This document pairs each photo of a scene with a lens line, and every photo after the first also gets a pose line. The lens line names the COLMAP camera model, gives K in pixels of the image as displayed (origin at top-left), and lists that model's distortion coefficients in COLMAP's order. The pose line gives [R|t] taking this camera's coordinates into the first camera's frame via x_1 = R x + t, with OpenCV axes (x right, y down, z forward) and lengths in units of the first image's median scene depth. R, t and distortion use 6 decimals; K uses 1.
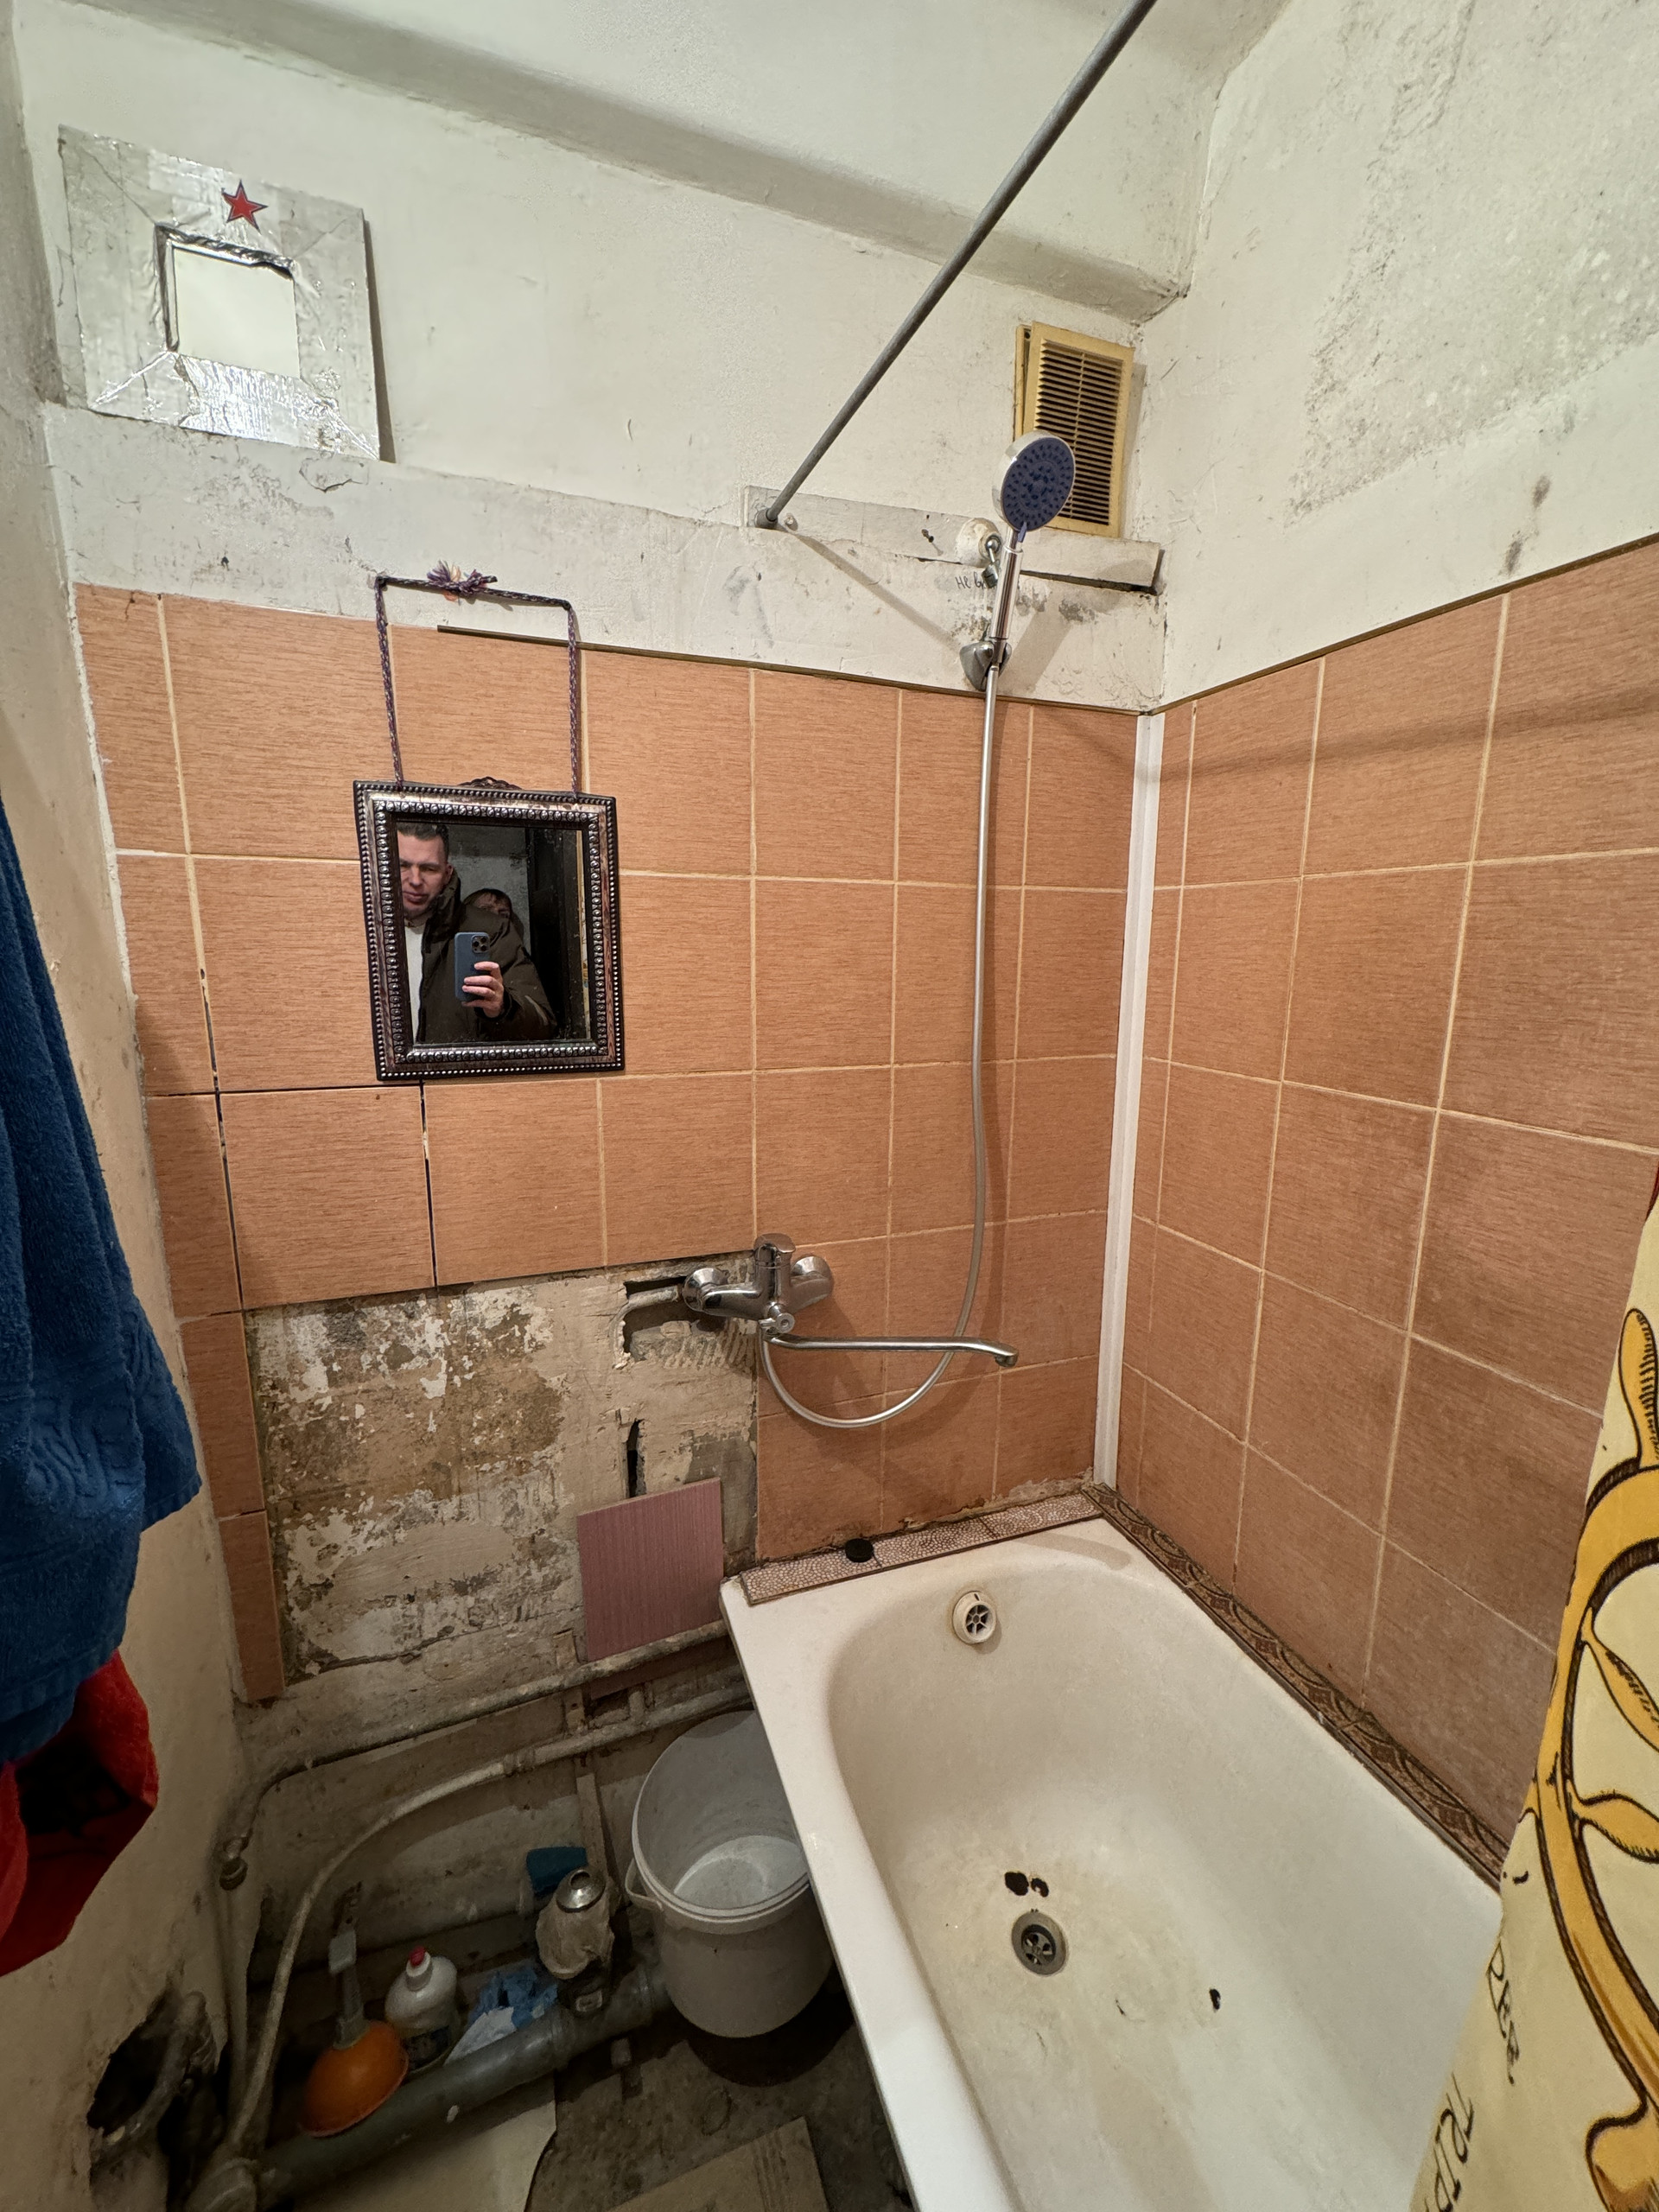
lens RADIAL K [[869.1, 0, 830.1], [0, 869.1, 1103.5], [0, 0, 1]] dist [-0.000945, 0.000415]
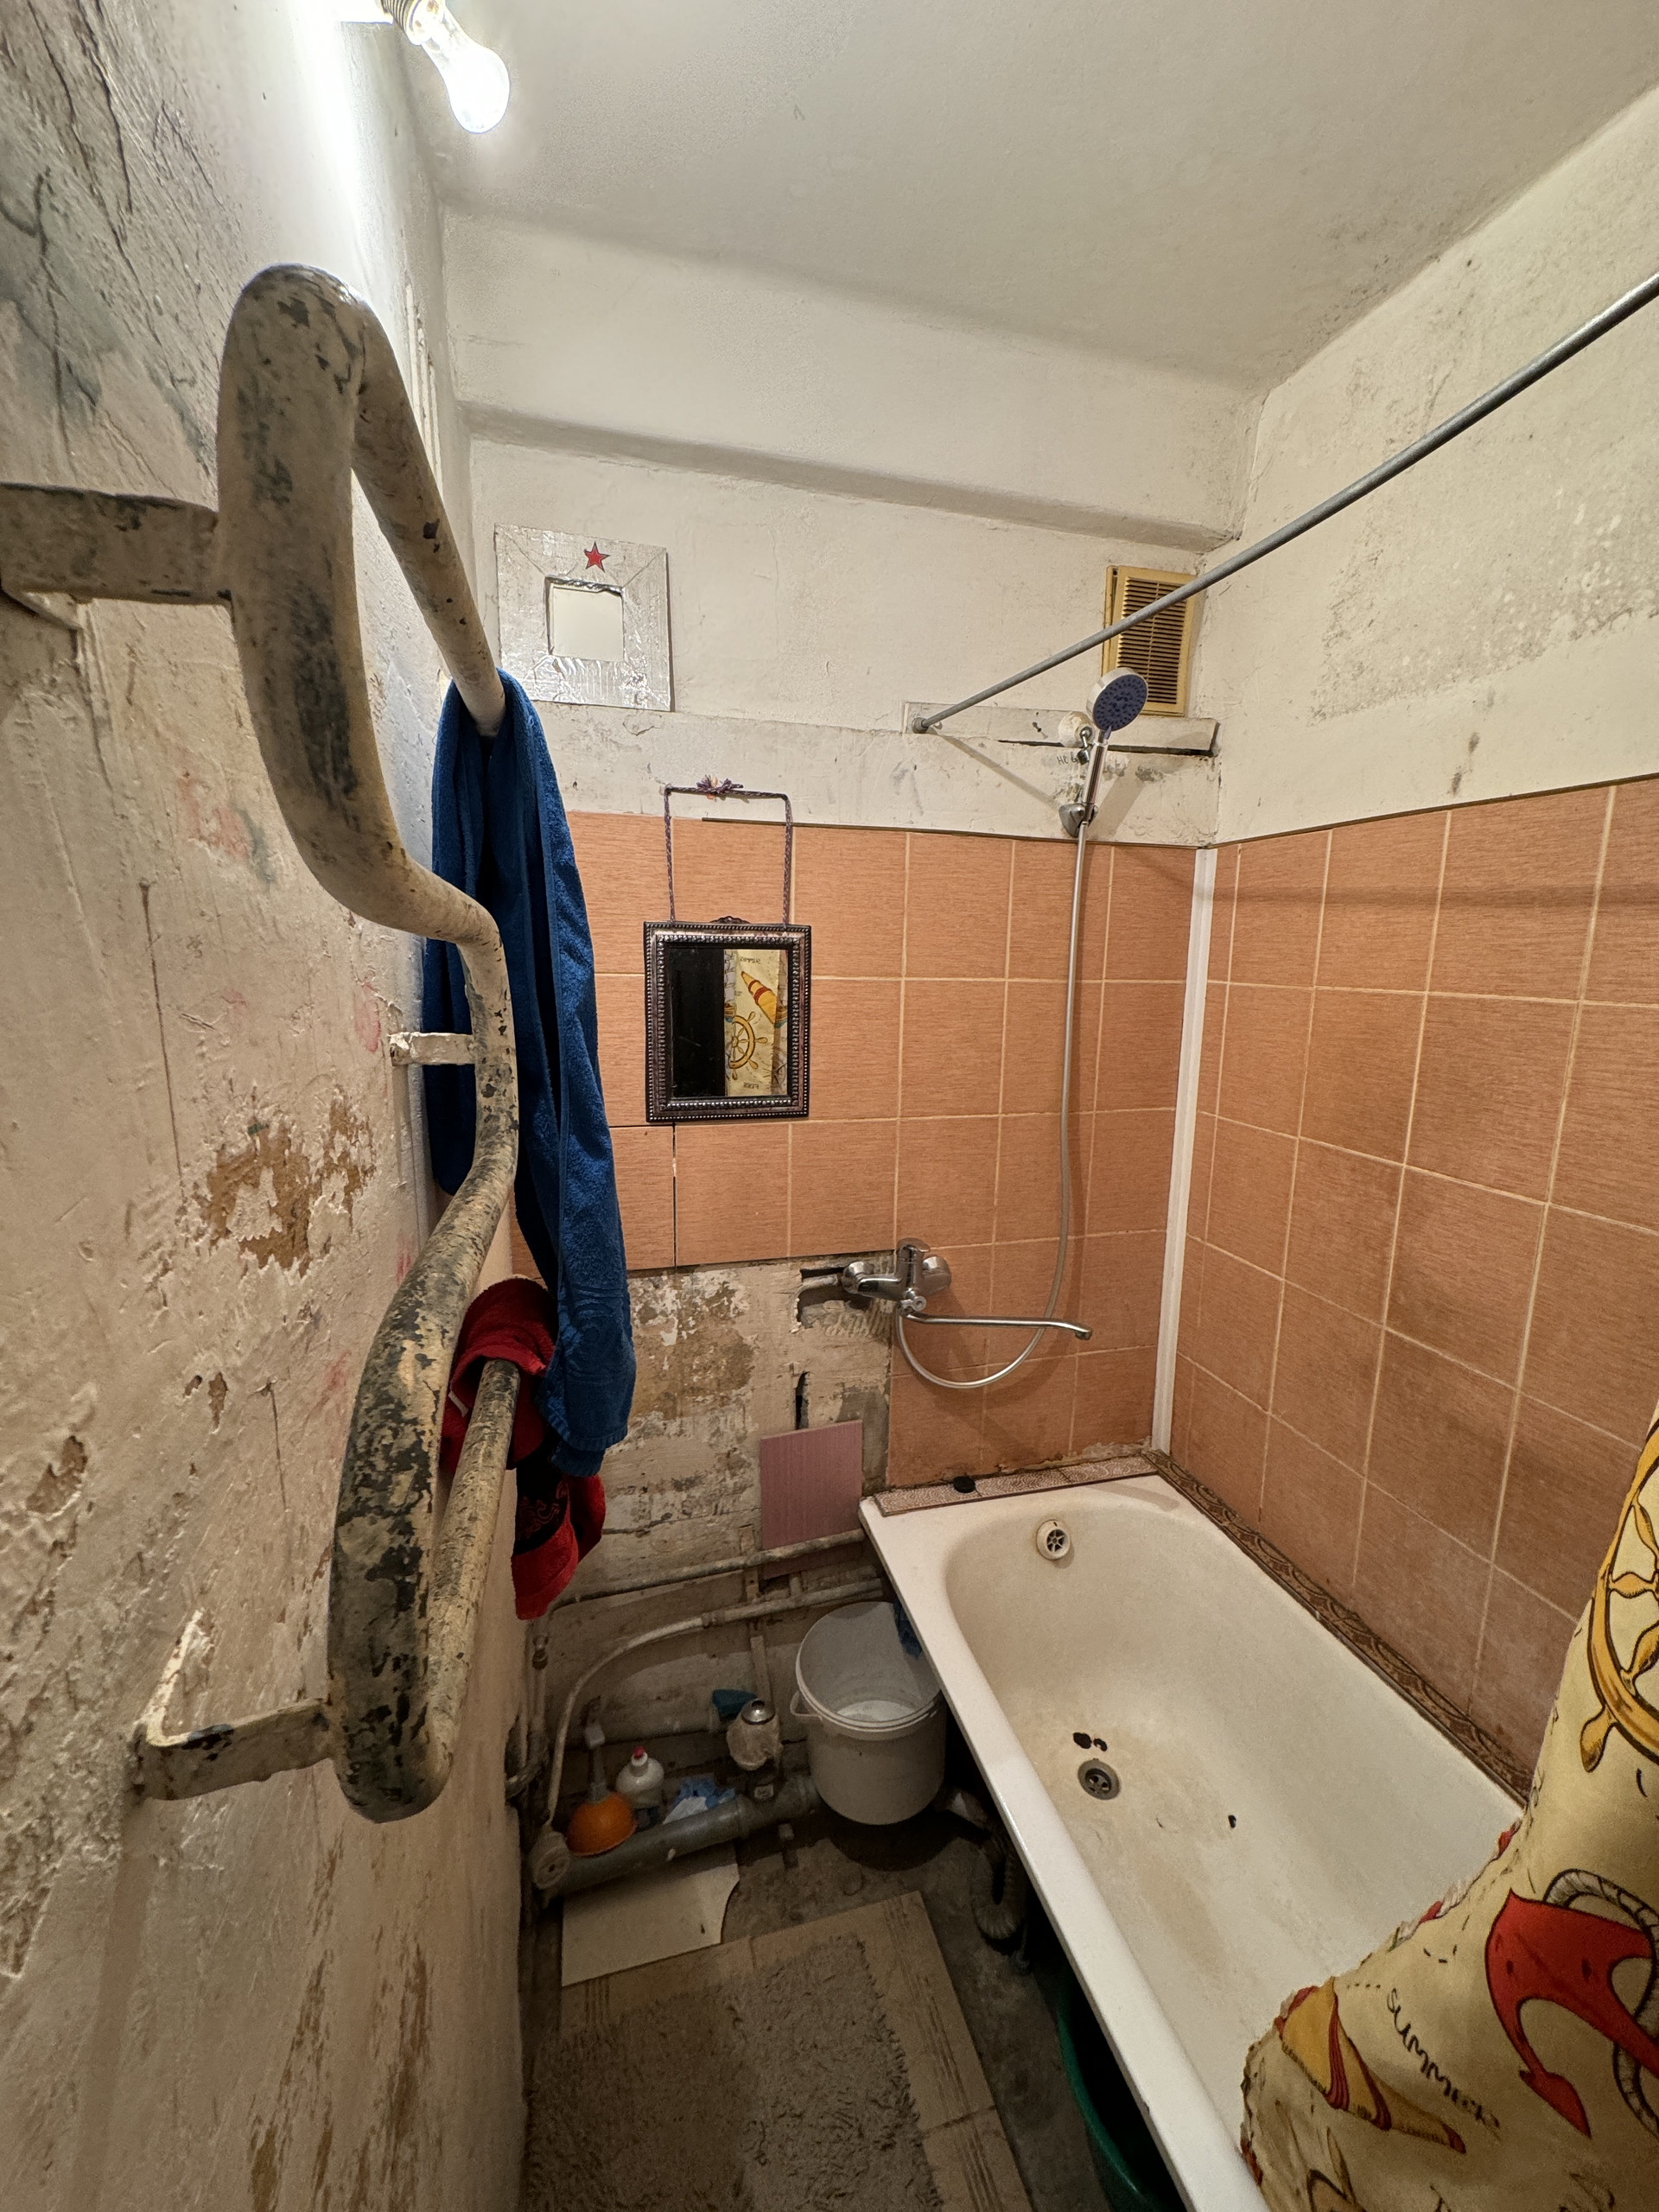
lens RADIAL K [[869.1, 0, 831.6], [0, 869.1, 1103.7], [0, 0, 1]] dist [-0.000945, 0.000415]
pose [[0.996321, 0.023590, -0.082383, -0.084462], [-0.024631, 0.999629, -0.011643, -0.043321], [0.082078, 0.013629, 0.996533, -0.384215]]
